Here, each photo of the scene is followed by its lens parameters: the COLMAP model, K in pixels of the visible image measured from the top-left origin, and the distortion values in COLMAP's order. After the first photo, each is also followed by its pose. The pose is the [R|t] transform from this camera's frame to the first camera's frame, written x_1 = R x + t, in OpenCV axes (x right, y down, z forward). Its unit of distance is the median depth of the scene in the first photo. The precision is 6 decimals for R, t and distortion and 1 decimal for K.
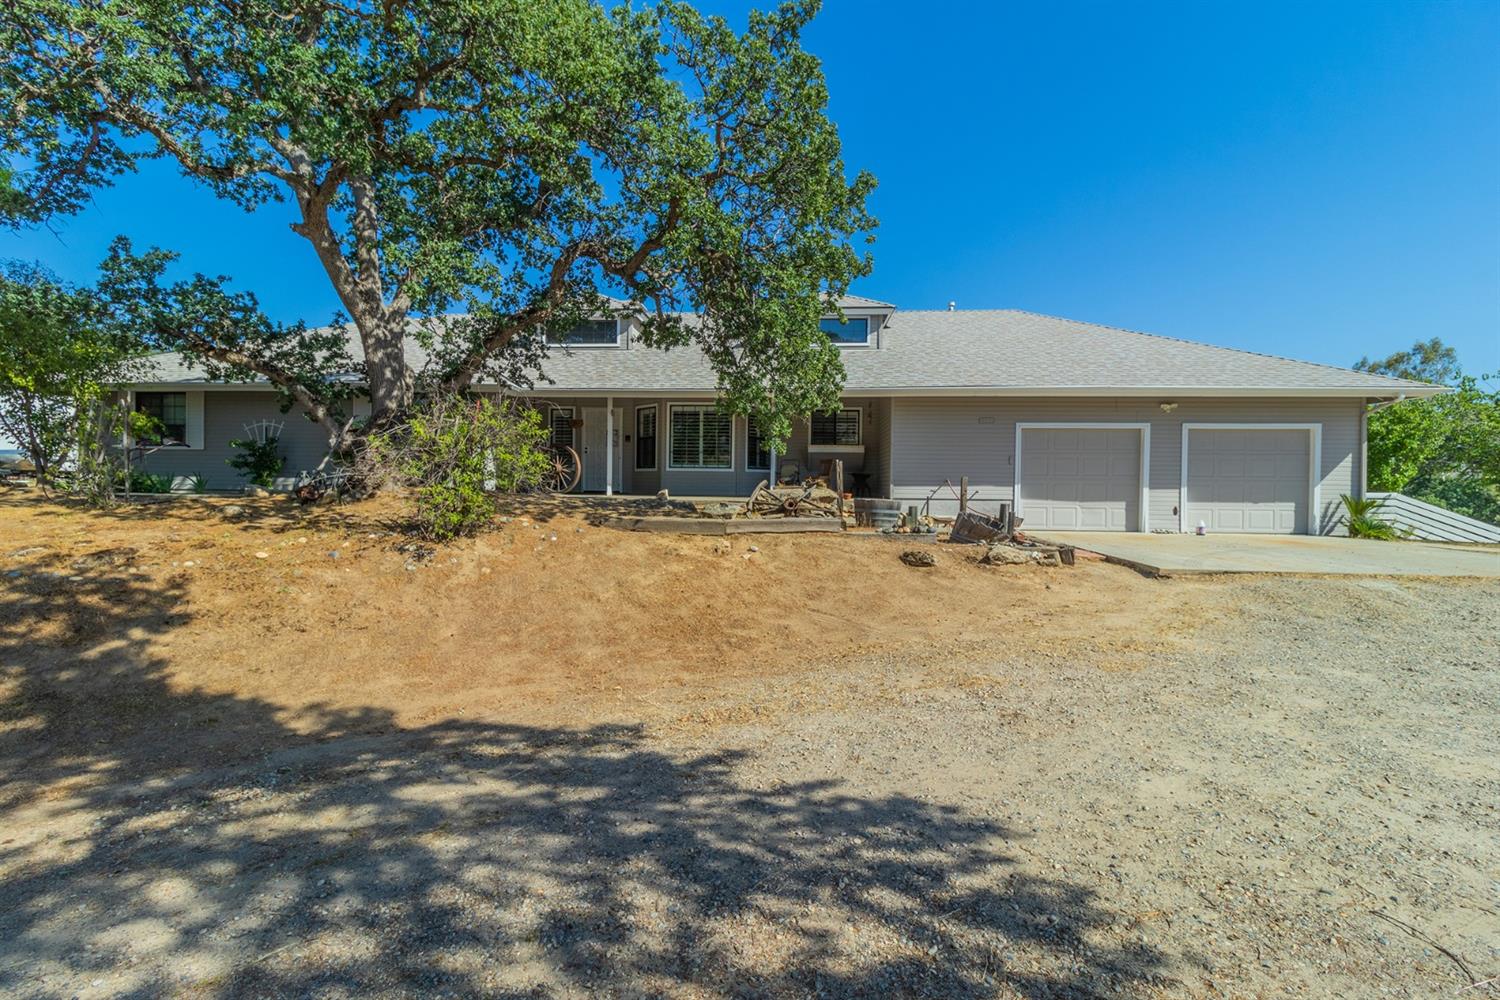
lens RADIAL K [[685.4, 0, 750.4], [0, 685.4, 499.6], [0, 0, 1]] dist [0.001189, -0.000431]
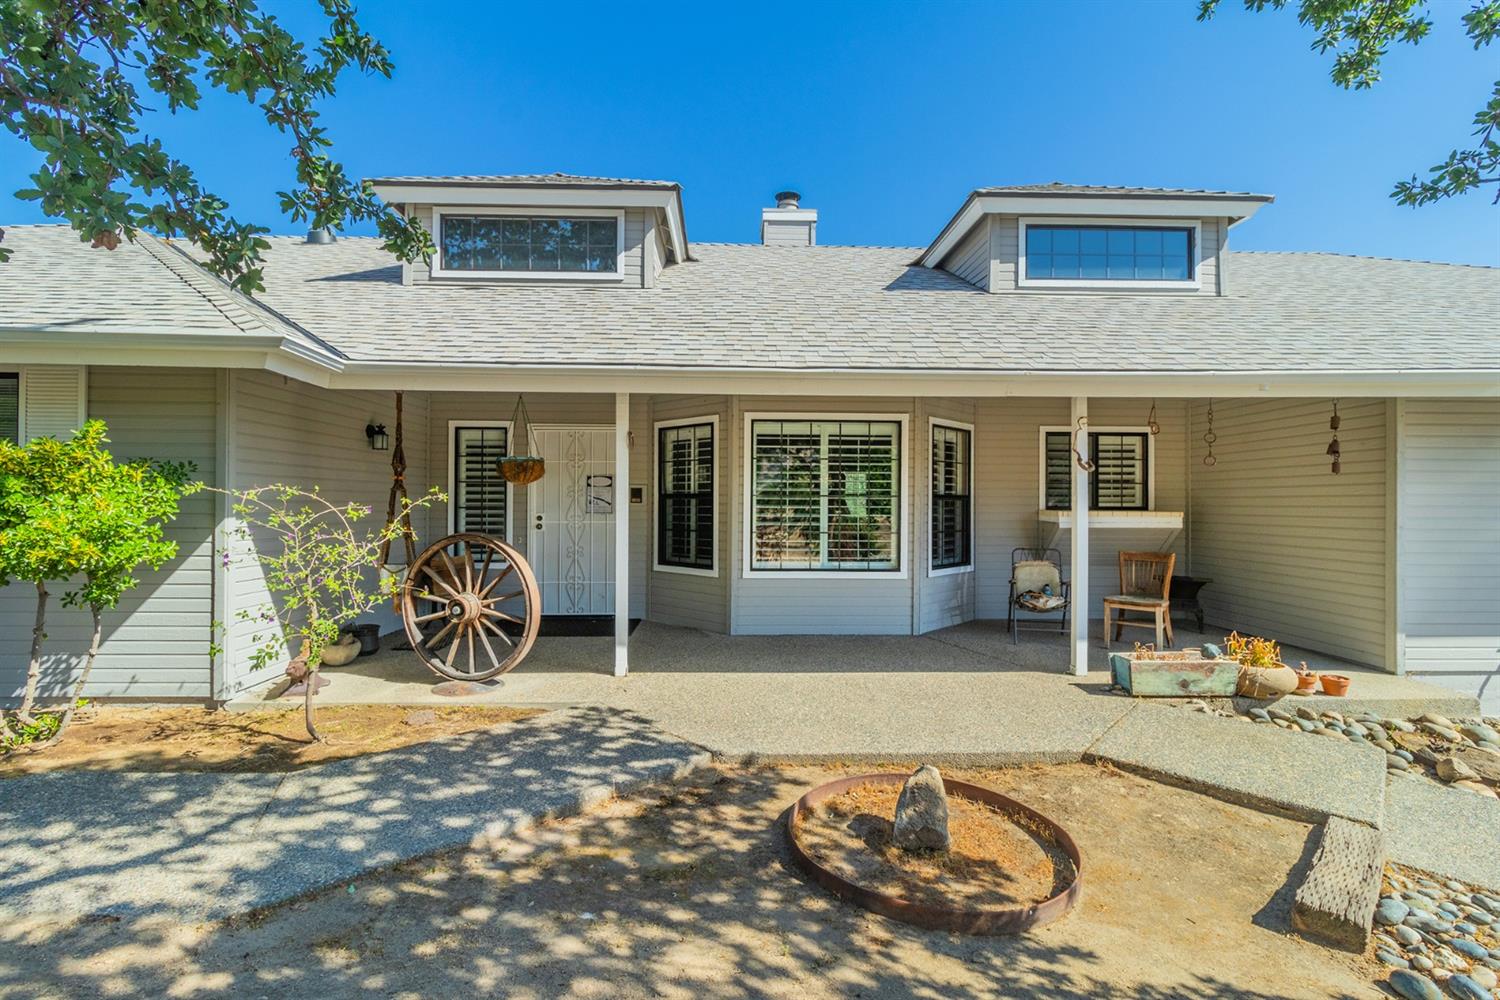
lens RADIAL K [[685.4, 0, 749.8], [0, 685.4, 497.2], [0, 0, 1]] dist [0.001189, -0.000431]
pose [[0.994701, -0.006498, 0.102602, -0.159617], [0.009771, 0.999458, -0.031434, -0.077188], [-0.102342, 0.032270, 0.994226, 0.584360]]
